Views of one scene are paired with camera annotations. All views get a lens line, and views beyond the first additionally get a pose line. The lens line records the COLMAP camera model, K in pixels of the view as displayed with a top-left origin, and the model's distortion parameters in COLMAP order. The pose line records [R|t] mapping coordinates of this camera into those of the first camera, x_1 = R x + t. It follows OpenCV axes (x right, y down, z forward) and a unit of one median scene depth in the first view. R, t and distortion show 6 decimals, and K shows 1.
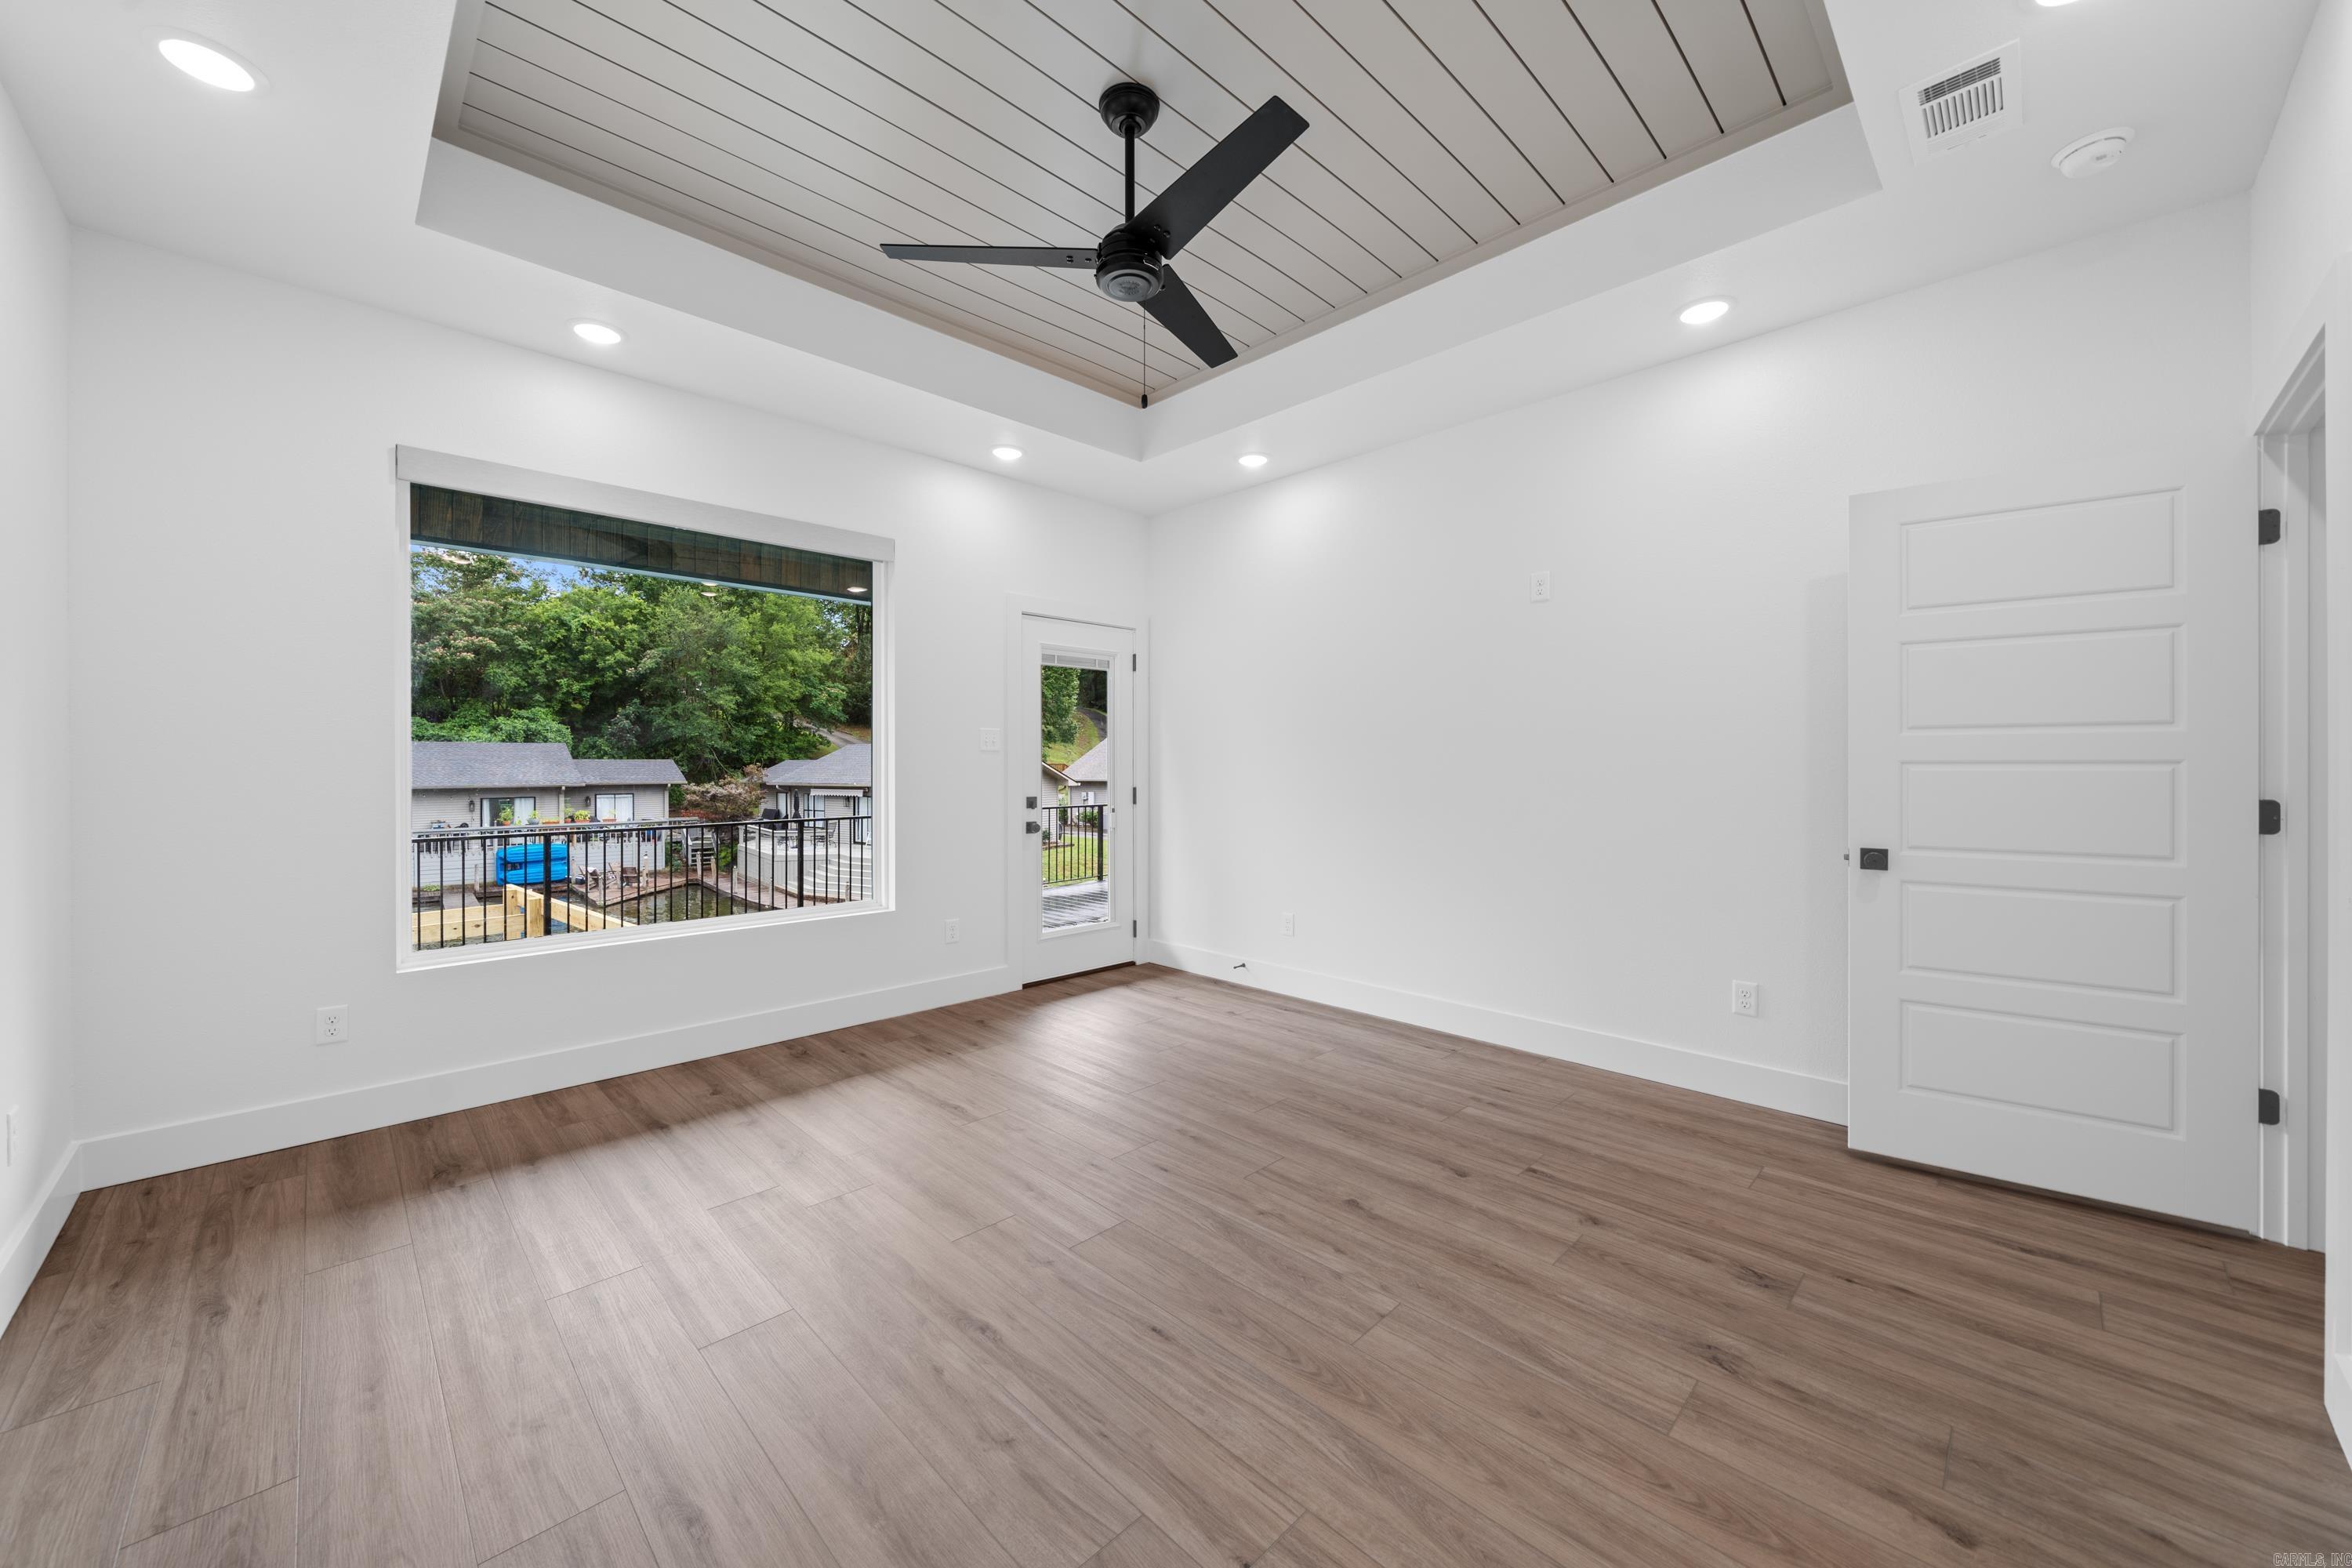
lens RADIAL K [[855.7, 0, 1202.4], [0, 855.7, 771.8], [0, 0, 1]] dist [-0.000893, 0.000039]
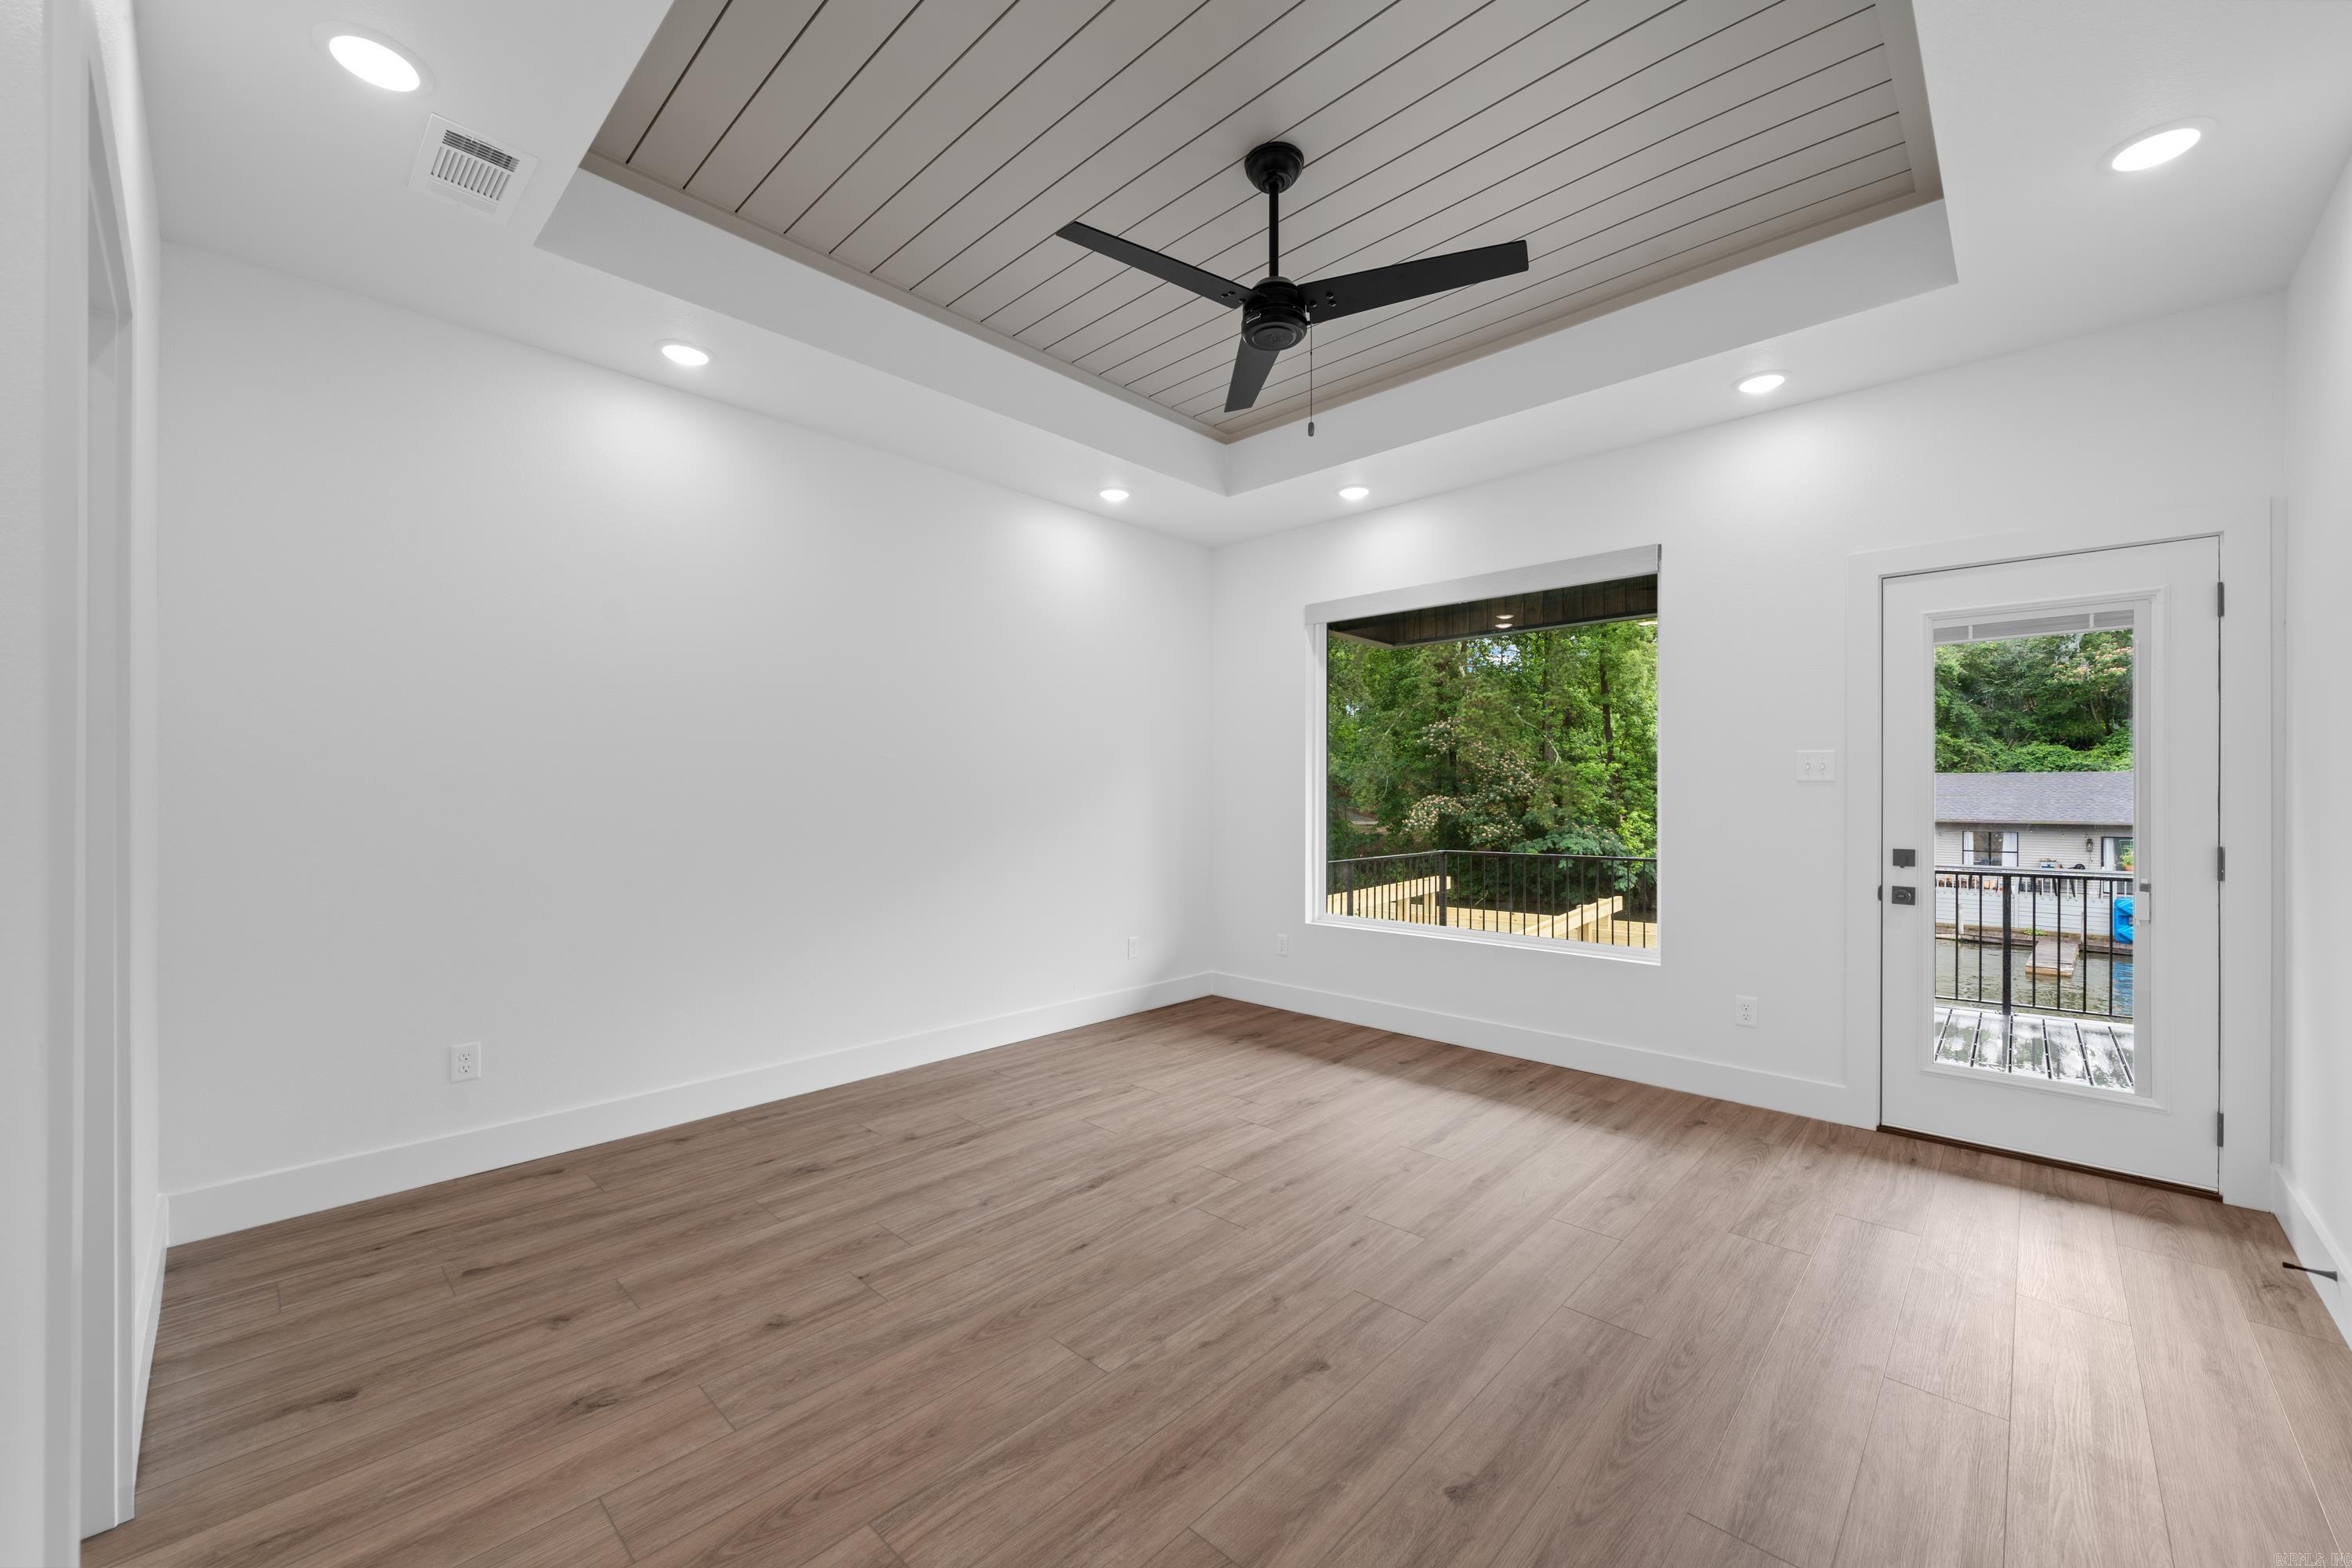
lens RADIAL K [[916.1, 0, 1178.5], [0, 916.1, 792.8], [0, 0, 1]] dist [0.009267, -0.000019]
pose [[0.027225, -0.001877, -0.999628, 0.757597], [-0.010590, 0.999942, -0.002166, -0.011476], [0.999573, 0.010645, 0.027204, 0.631652]]
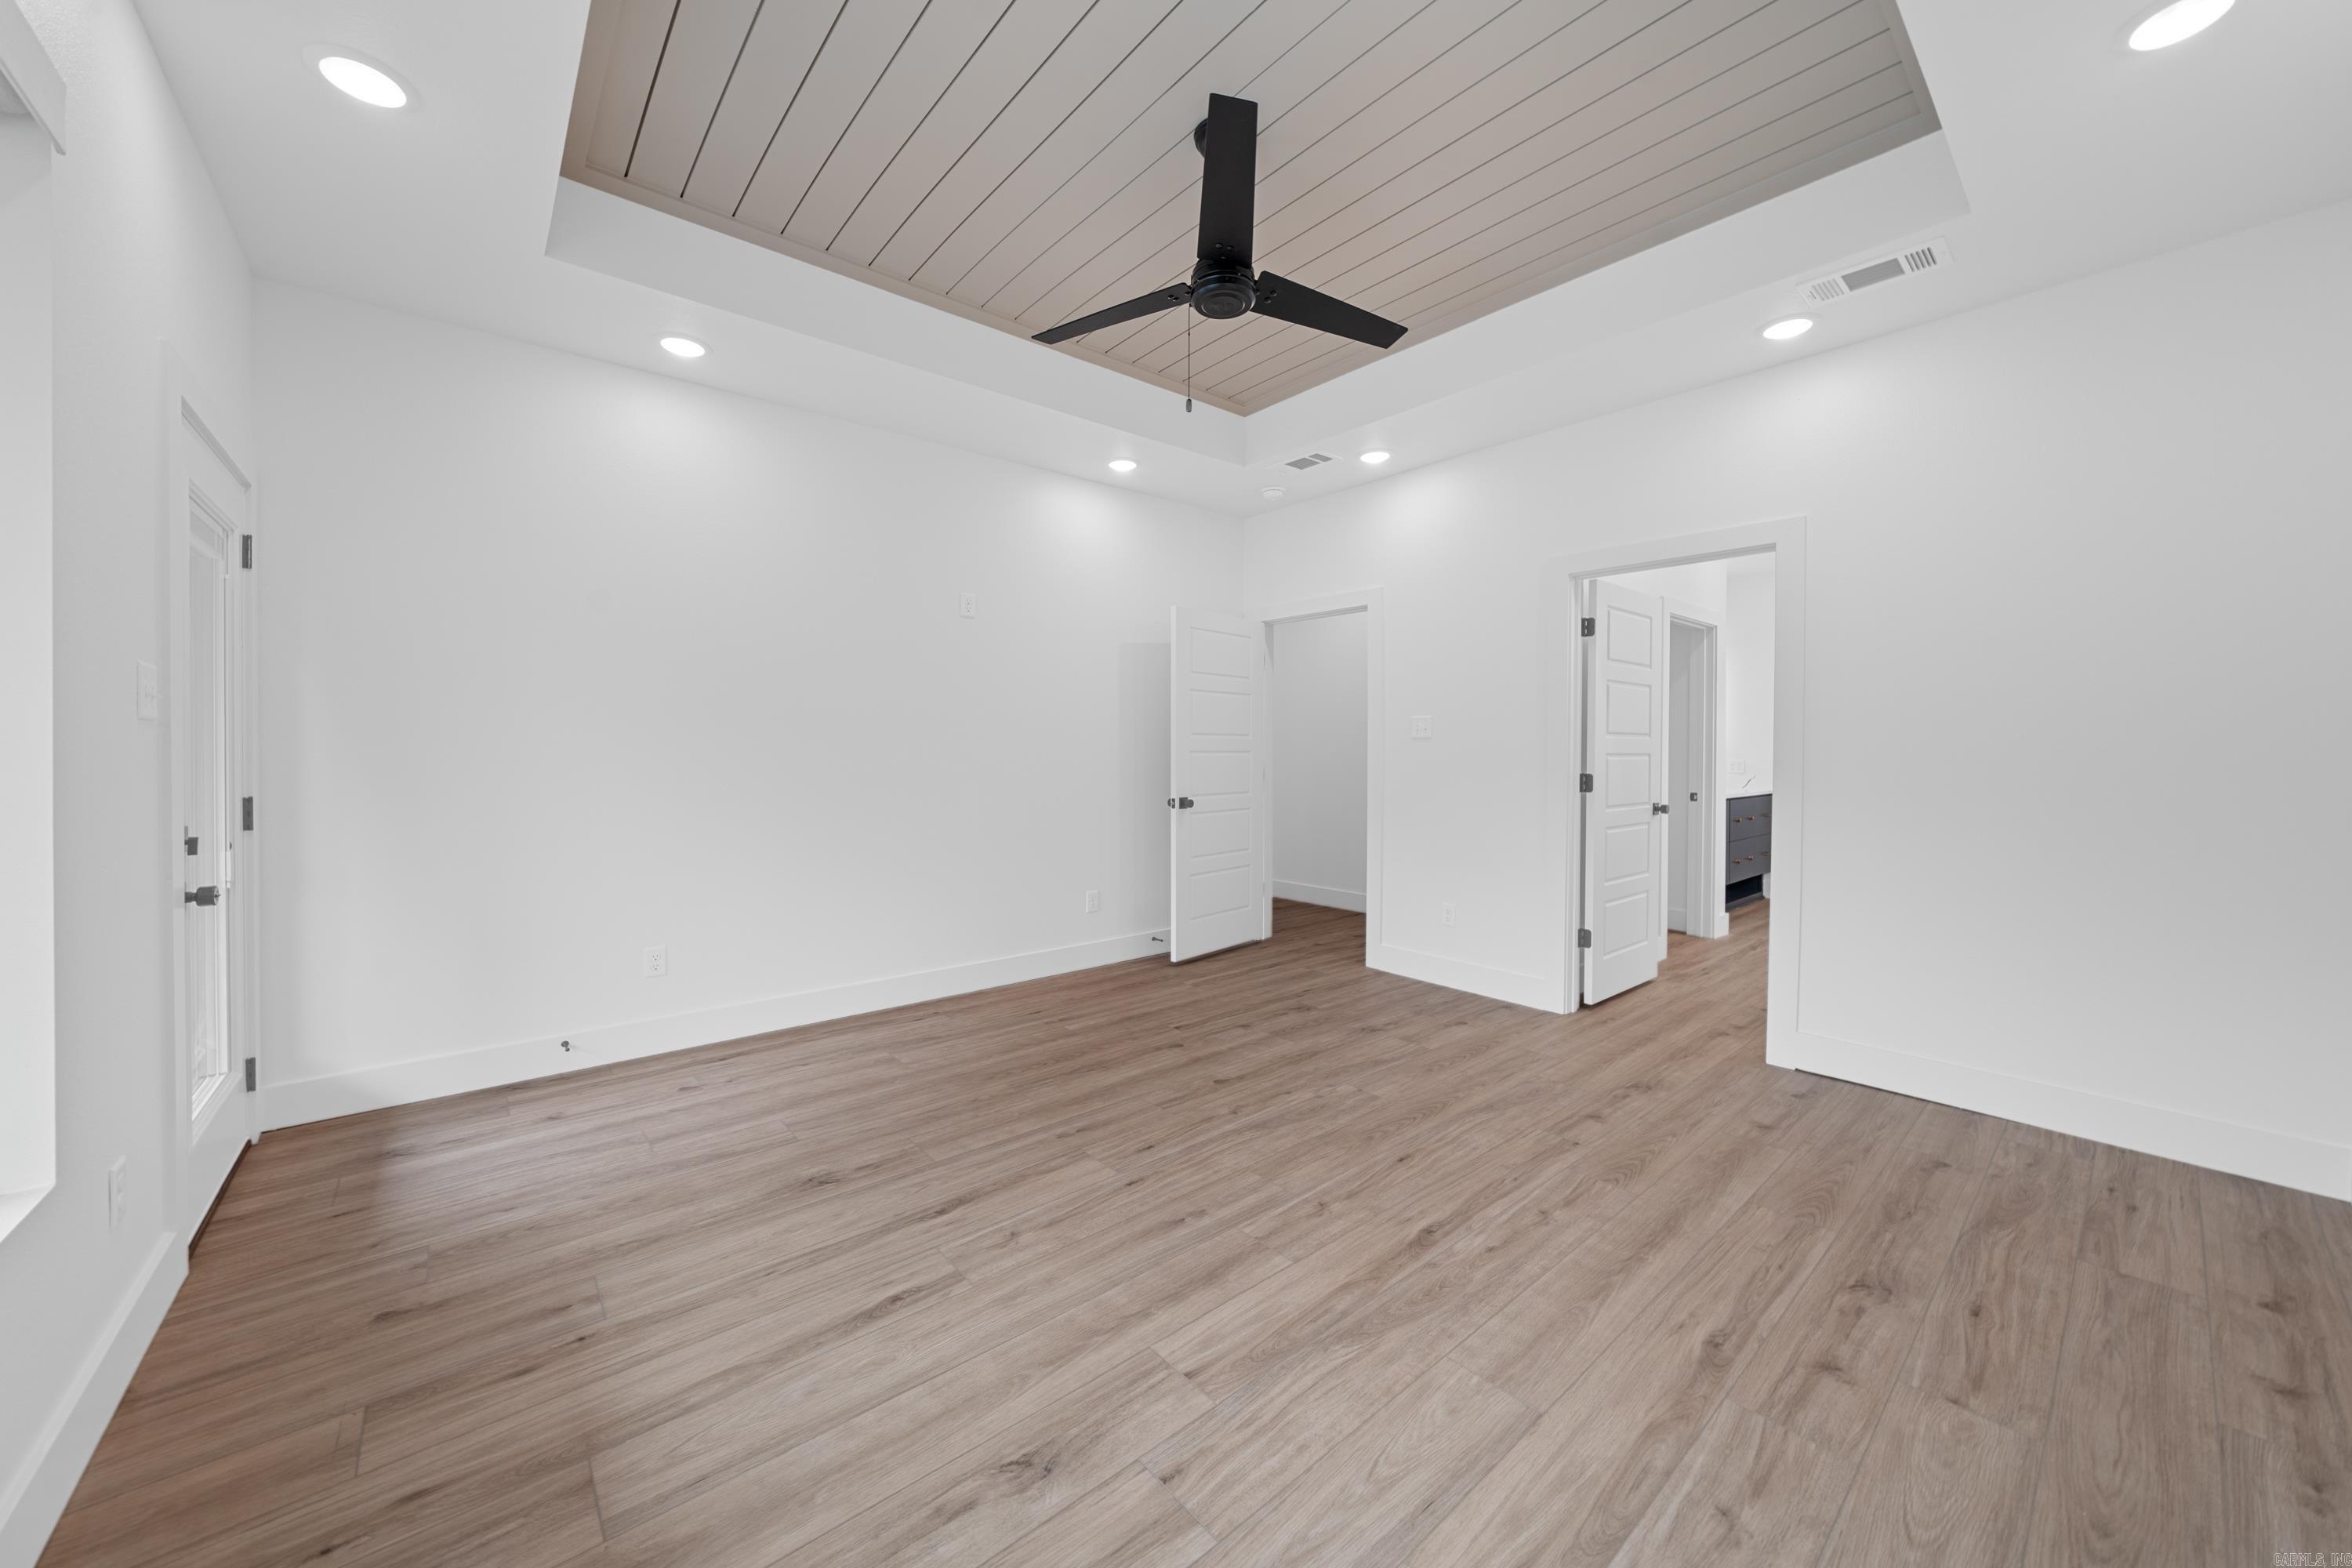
lens RADIAL K [[798.2, 0, 1131.7], [0, 798.2, 752.7], [0, 0, 1]] dist [-0.005295, -0.000355]
pose [[0.145491, 0.004231, 0.989351, -0.799754], [0.006284, 0.999967, -0.005201, 0.000469], [-0.989340, 0.006974, 0.145459, 0.712559]]
